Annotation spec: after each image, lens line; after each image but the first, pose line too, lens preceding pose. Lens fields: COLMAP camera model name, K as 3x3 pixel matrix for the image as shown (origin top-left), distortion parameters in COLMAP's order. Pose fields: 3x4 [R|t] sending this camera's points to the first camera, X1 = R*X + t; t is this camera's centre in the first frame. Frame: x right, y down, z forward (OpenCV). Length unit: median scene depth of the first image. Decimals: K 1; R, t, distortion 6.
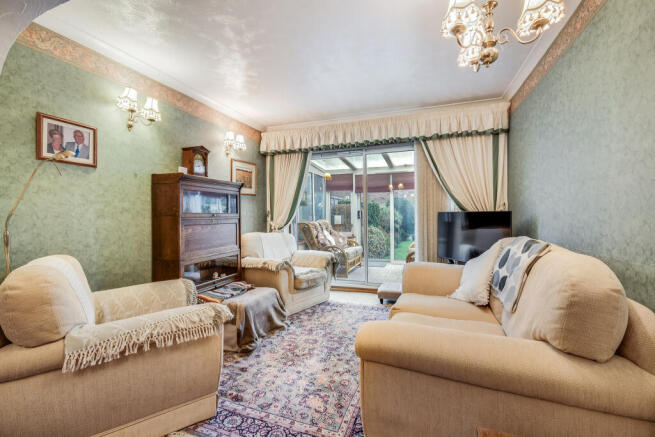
lens RADIAL K [[281.7, 0, 326.5], [0, 281.7, 220.4], [0, 0, 1]] dist [0.000296, -0.000120]
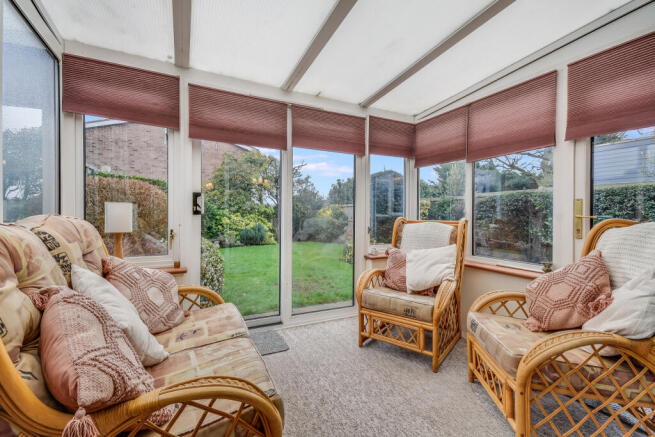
lens RADIAL K [[281.7, 0, 326.5], [0, 281.7, 220.4], [0, 0, 1]] dist [0.000296, -0.000120]
pose [[0.688745, 0.001681, 0.725002, -0.042085], [-0.004221, 0.999990, 0.001692, -0.000748], [-0.724992, -0.004226, 0.688745, 0.999571]]
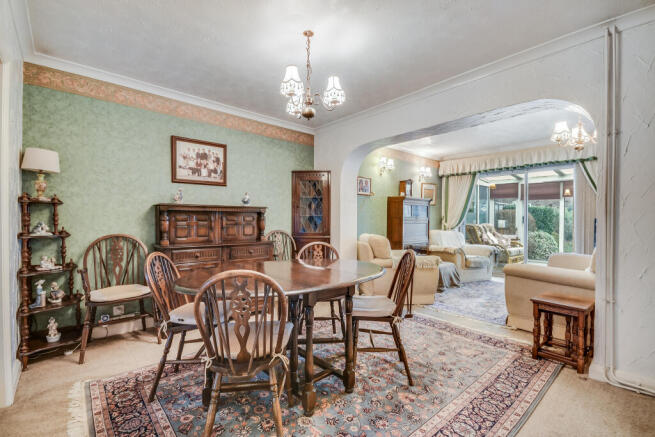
lens RADIAL K [[281.7, 0, 326.5], [0, 281.7, 220.4], [0, 0, 1]] dist [0.000296, -0.000120]
pose [[0.865228, 0.019875, -0.500984, -0.003304], [-0.025218, 0.999674, -0.003893, 0.010584], [0.500744, 0.016002, 0.865448, -0.543275]]
